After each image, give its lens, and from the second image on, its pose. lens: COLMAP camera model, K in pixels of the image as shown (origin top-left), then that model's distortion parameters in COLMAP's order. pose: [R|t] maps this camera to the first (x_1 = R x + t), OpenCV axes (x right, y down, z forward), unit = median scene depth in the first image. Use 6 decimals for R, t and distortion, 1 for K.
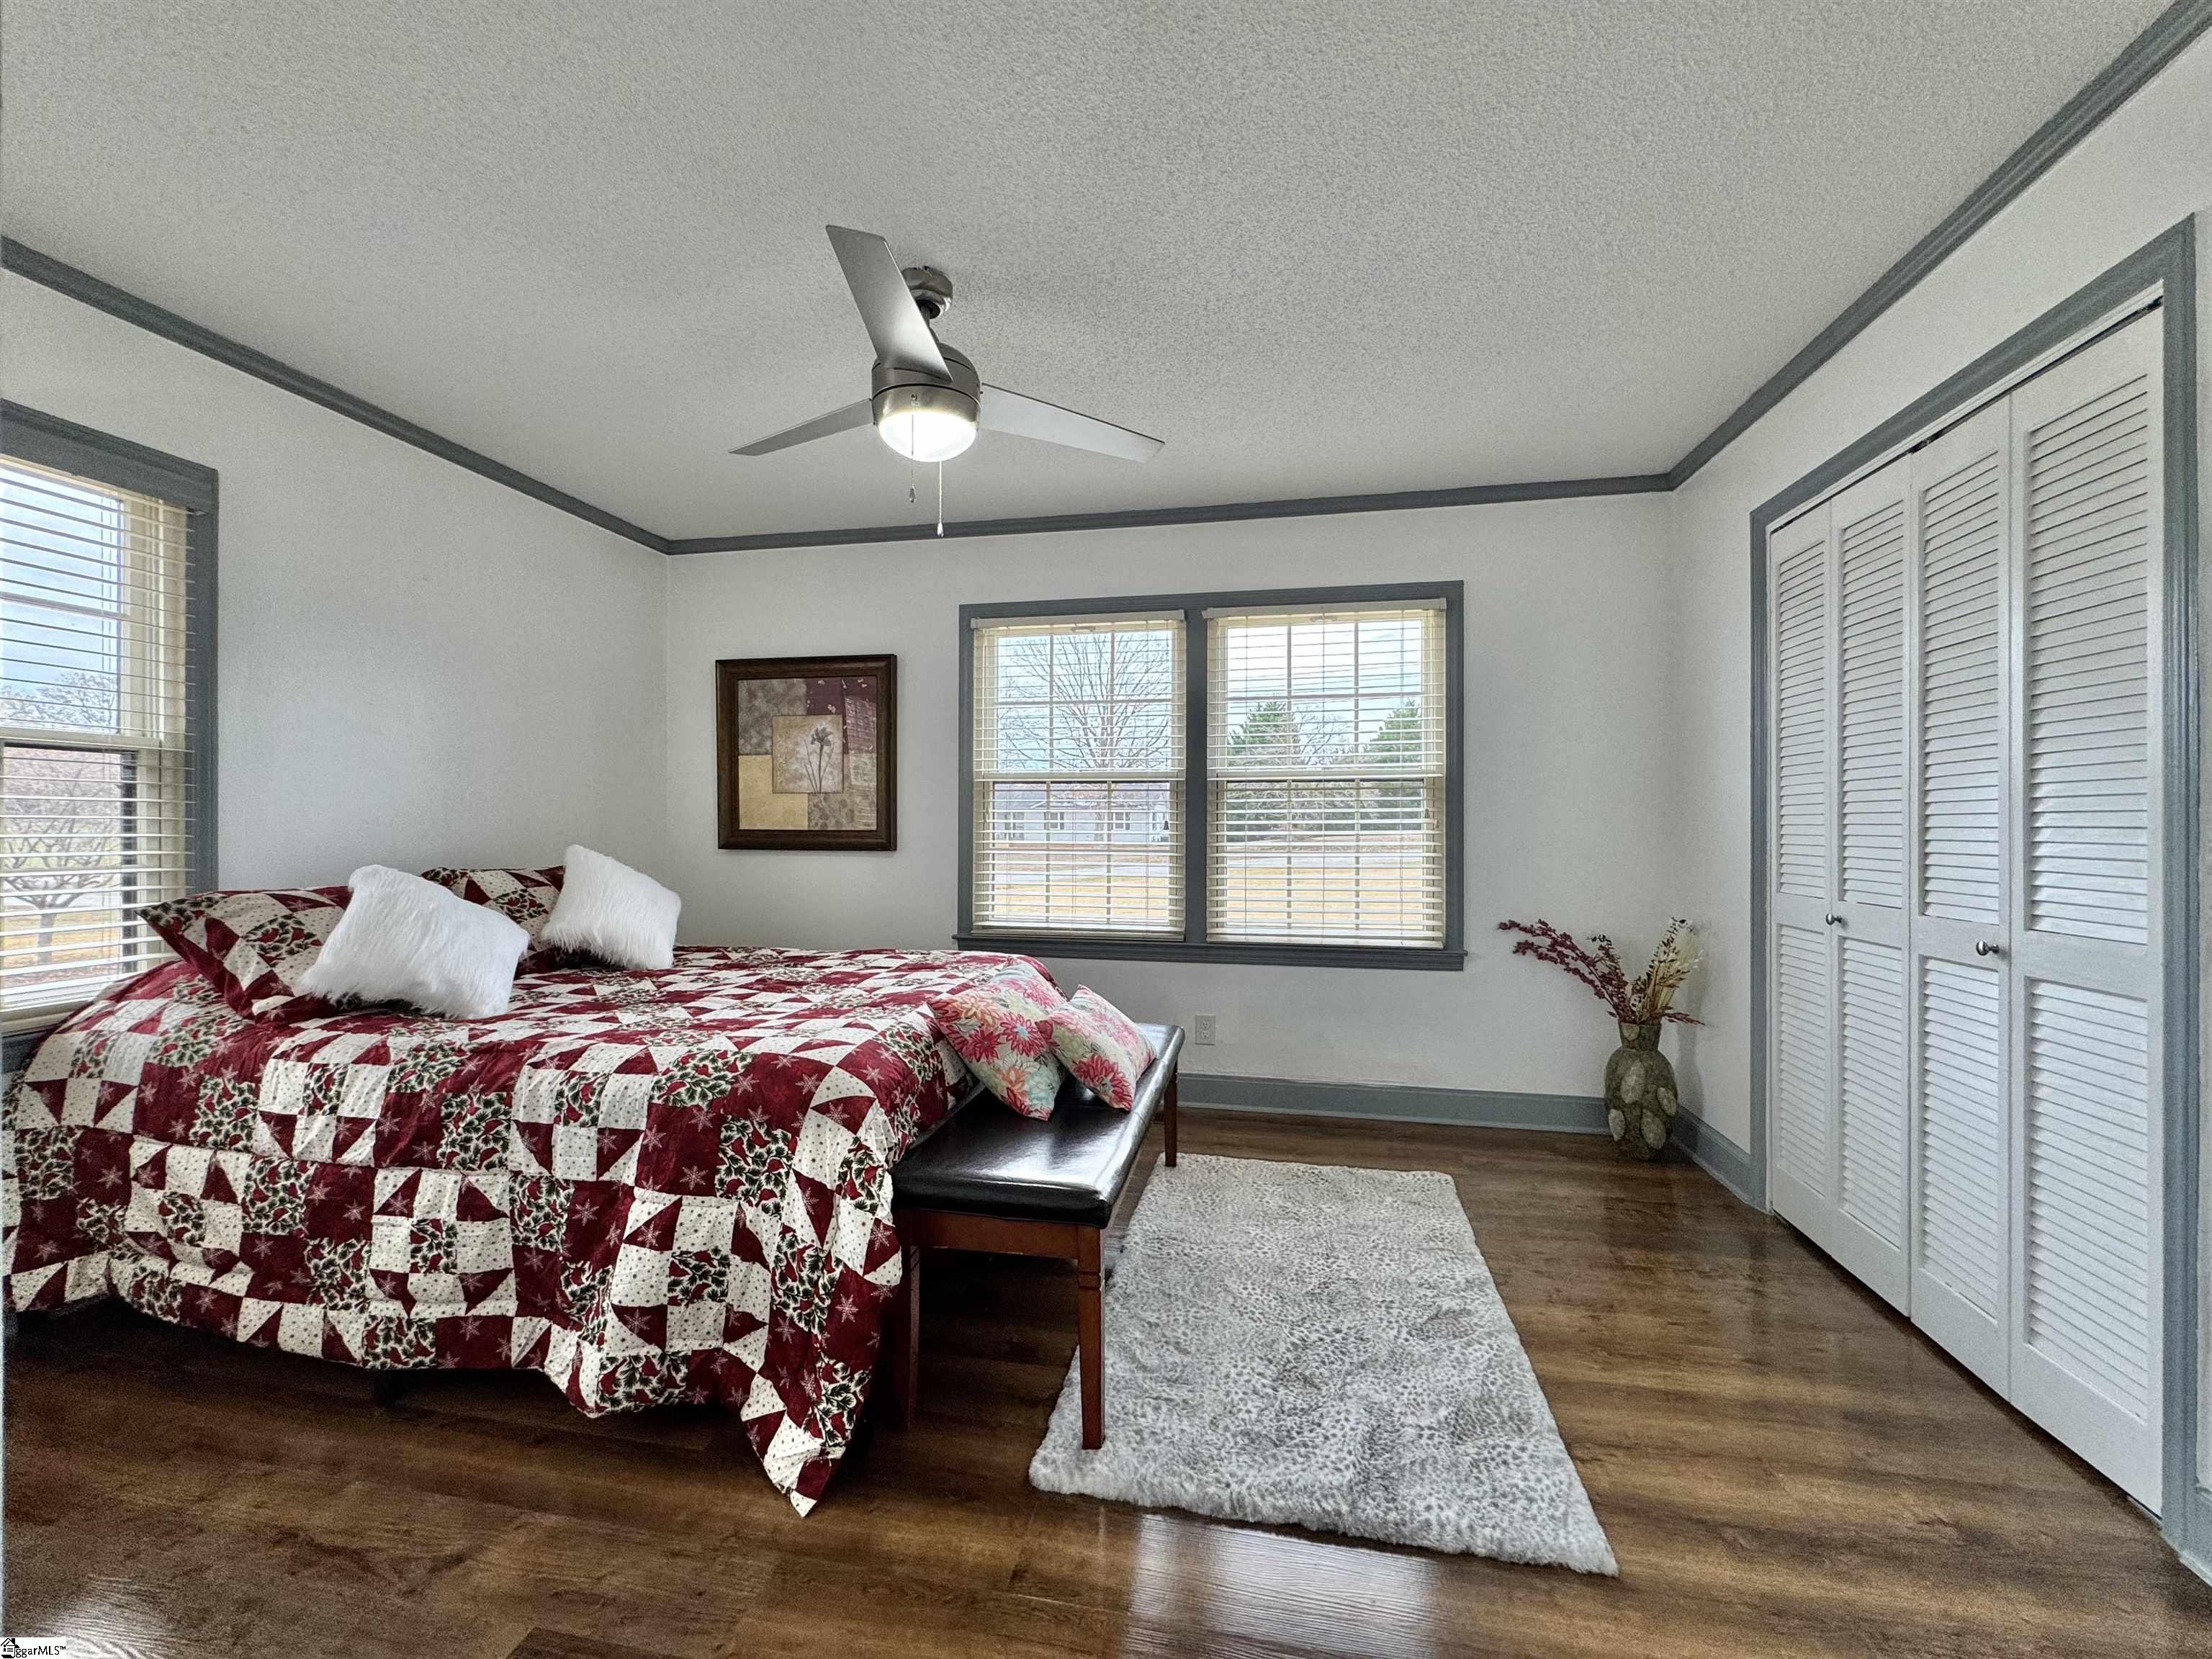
lens RADIAL K [[885.4, 0, 1109.4], [0, 885.4, 829.4], [0, 0, 1]] dist [-0.003196, 0.000333]
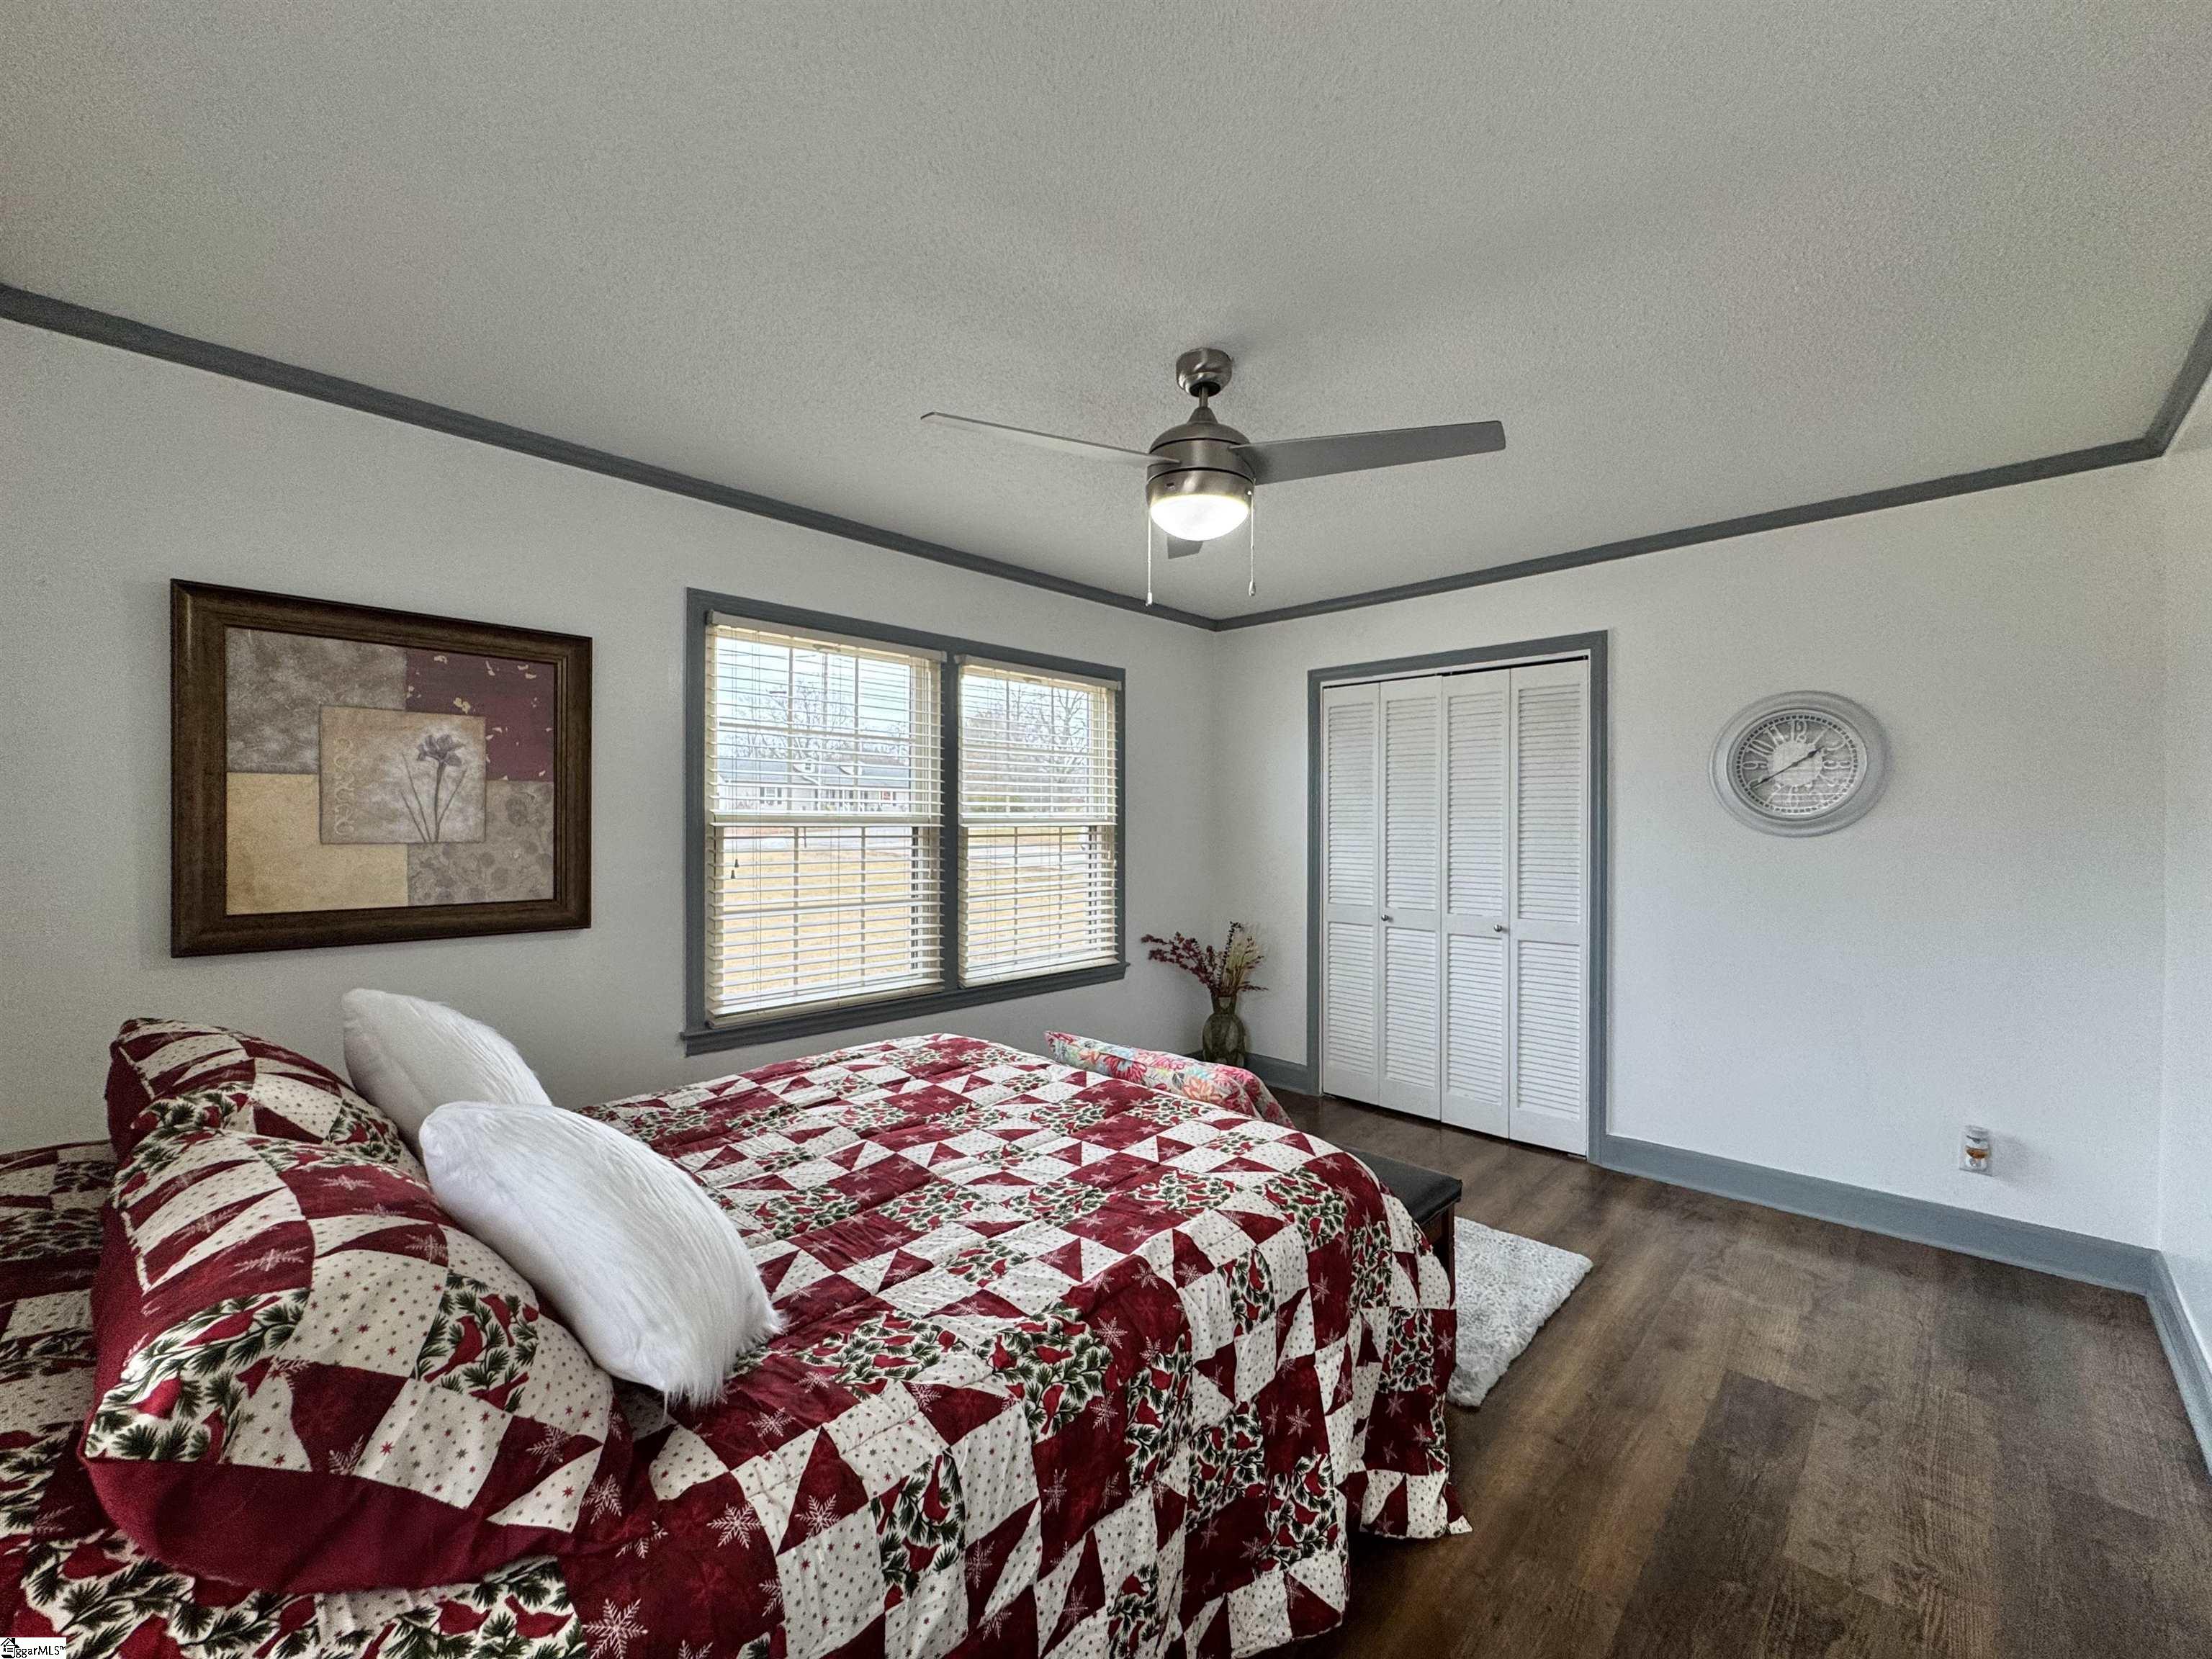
lens RADIAL K [[885.4, 0, 1109.4], [0, 885.4, 829.4], [0, 0, 1]] dist [-0.003196, 0.000333]
pose [[0.540545, -0.007598, 0.841281, -1.004367], [0.001673, 0.999967, 0.007956, -0.093367], [-0.841314, -0.002893, 0.540539, 0.499948]]
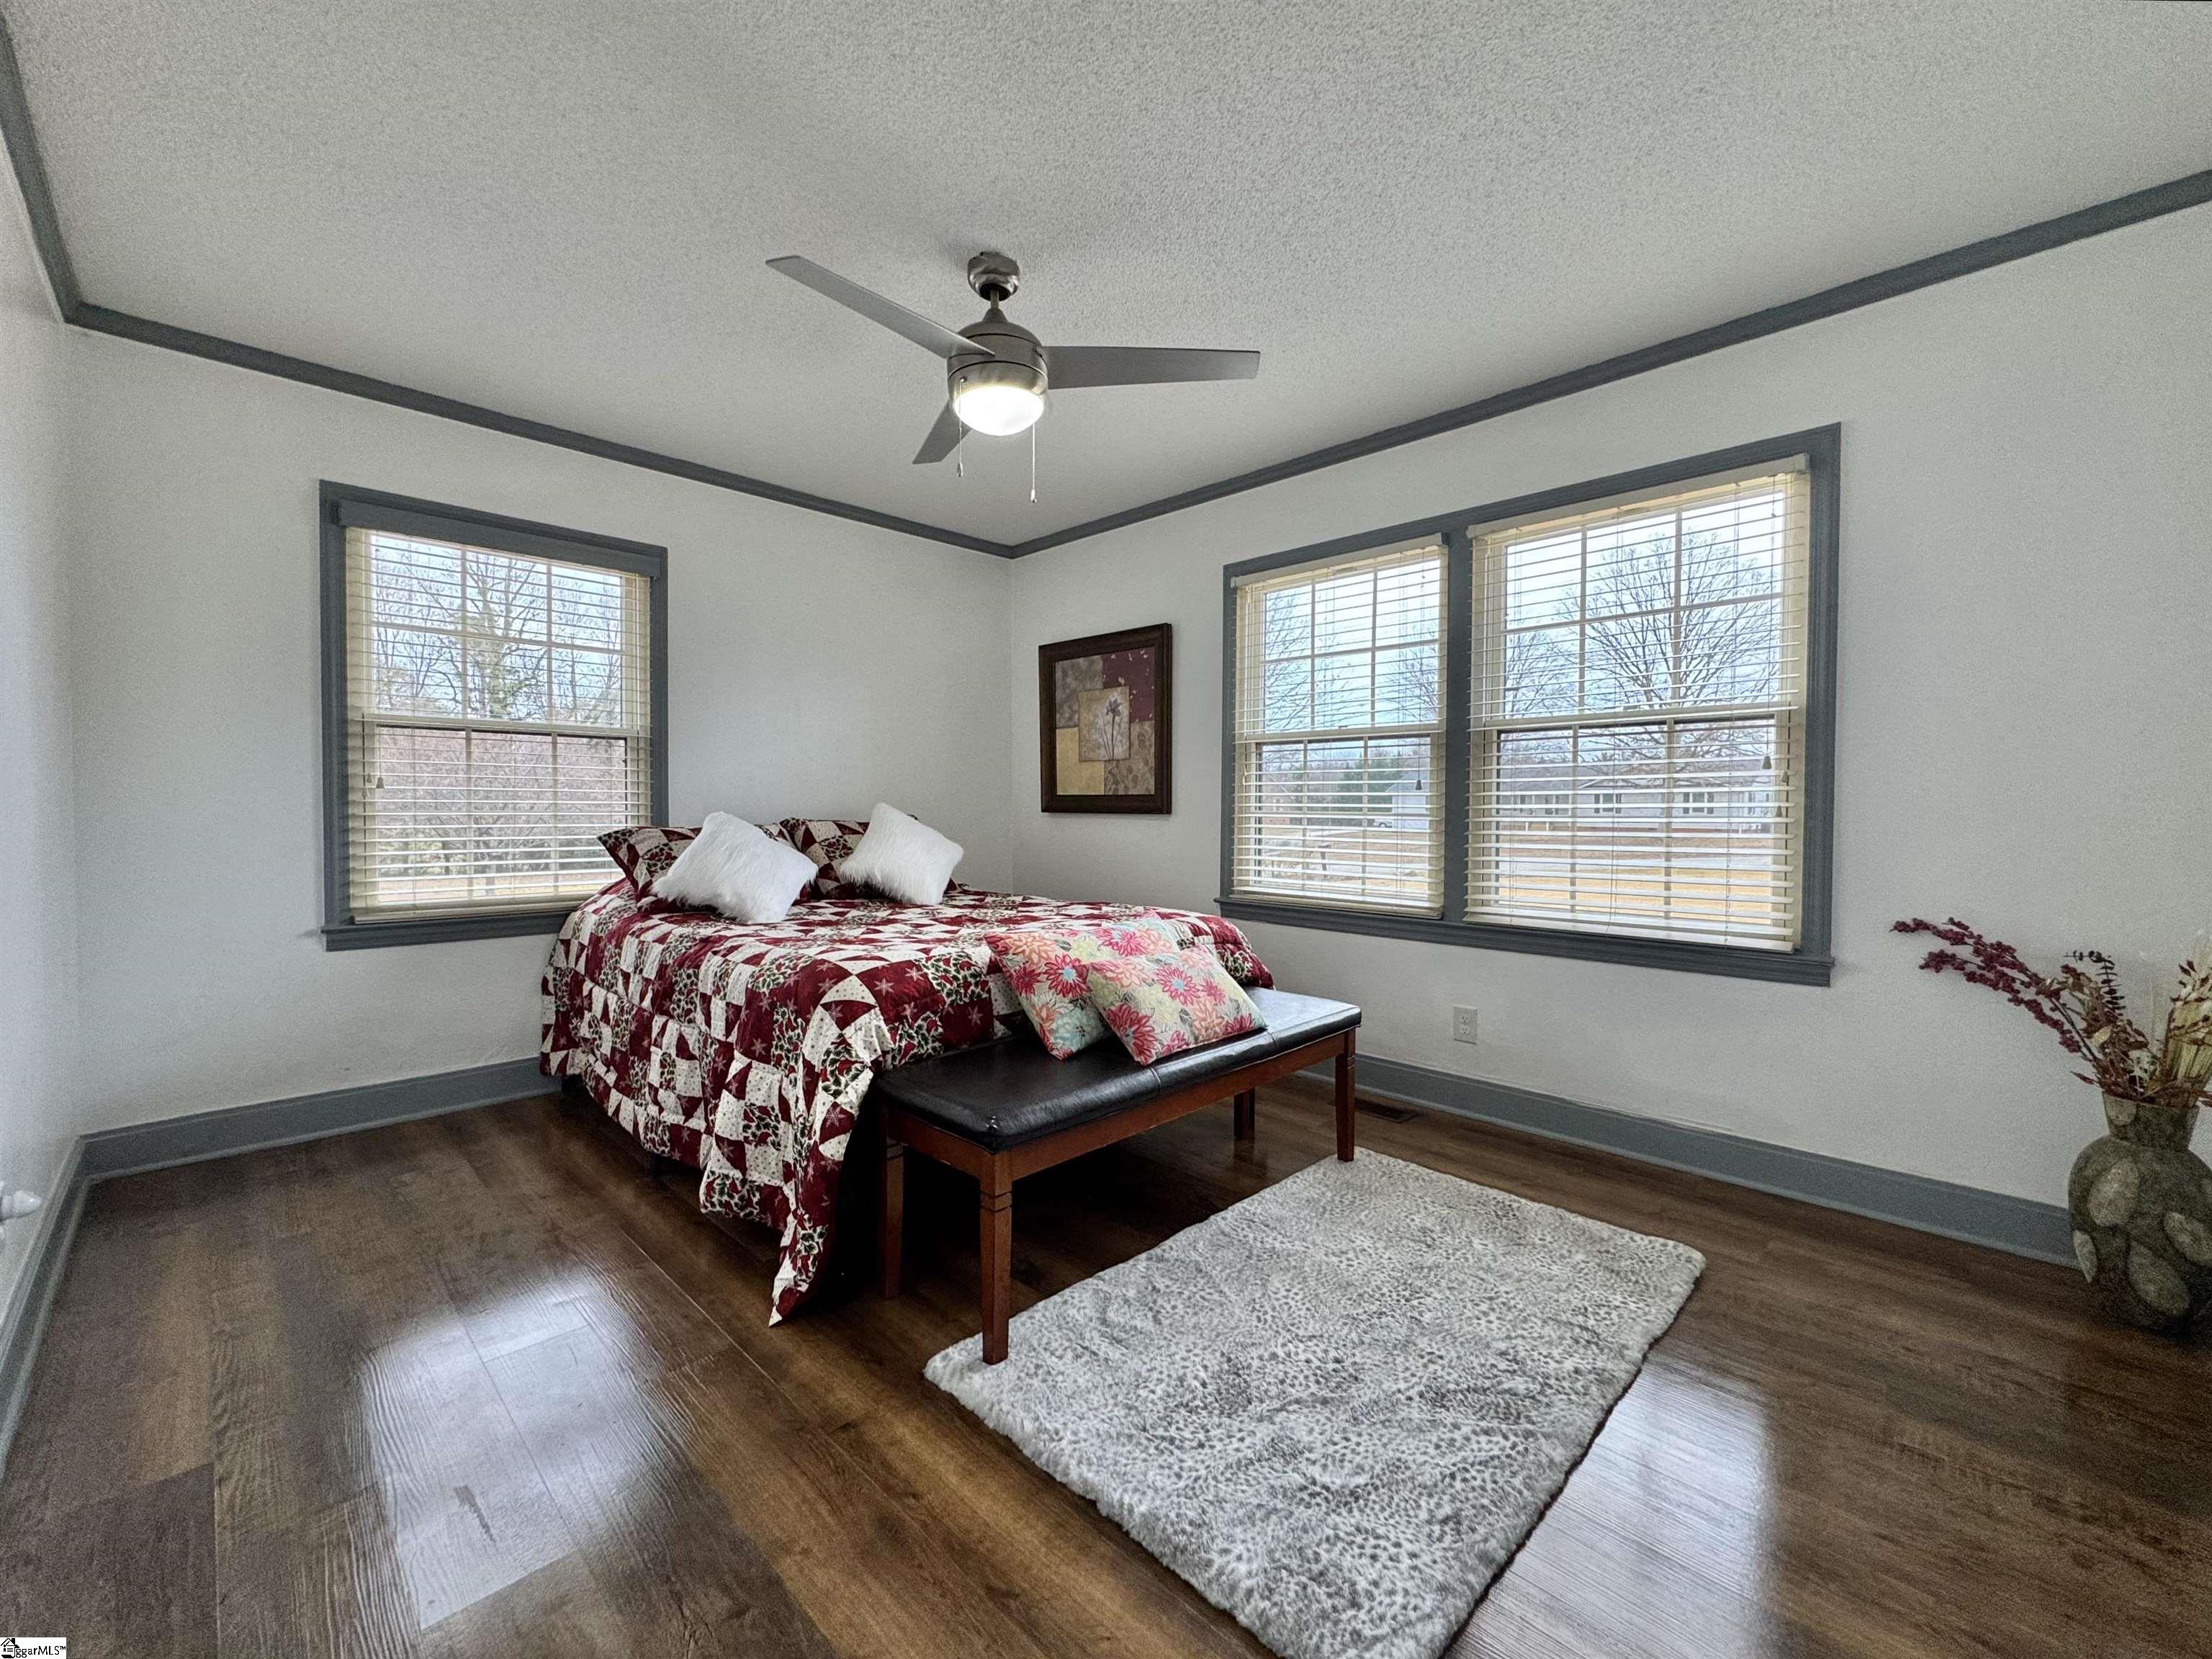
lens RADIAL K [[898.5, 0, 1106.0], [0, 898.5, 829.5], [0, 0, 1]] dist [-0.003593, -0.000193]
pose [[0.832171, 0.015044, -0.554316, 0.468925], [-0.004859, 0.999791, 0.019839, 0.036670], [0.554498, -0.013816, 0.832070, 0.146179]]
